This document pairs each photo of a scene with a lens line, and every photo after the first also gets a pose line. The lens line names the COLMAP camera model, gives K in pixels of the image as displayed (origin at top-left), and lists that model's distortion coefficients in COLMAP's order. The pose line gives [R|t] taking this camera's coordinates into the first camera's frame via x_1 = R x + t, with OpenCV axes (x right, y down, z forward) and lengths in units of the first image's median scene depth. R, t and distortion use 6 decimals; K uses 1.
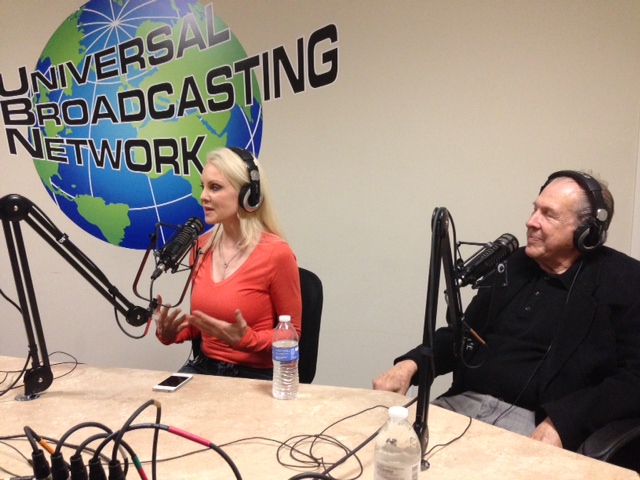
lens RADIAL K [[606.0, 0, 320.0], [0, 606.0, 240.0], [0, 0, 1]] dist [0.147118, -0.302512]
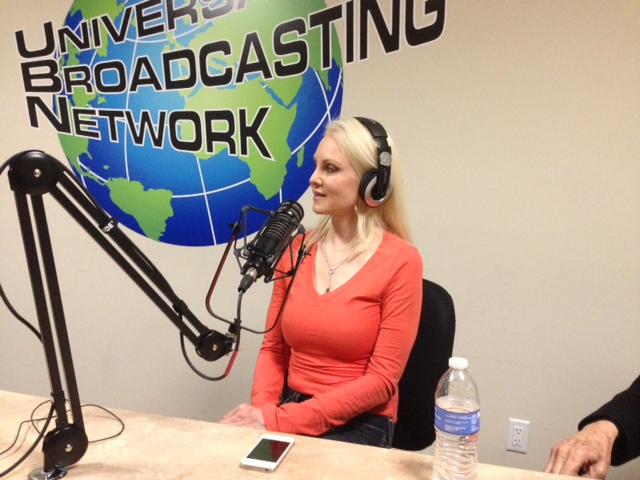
lens RADIAL K [[606.0, 0, 320.0], [0, 606.0, 240.0], [0, 0, 1]] dist [0.147118, -0.302512]
pose [[0.999387, 0.024552, -0.024963, -0.095528], [-0.024574, 0.999698, -0.000571, 0.004028], [0.024941, 0.001184, 0.999688, 0.193051]]
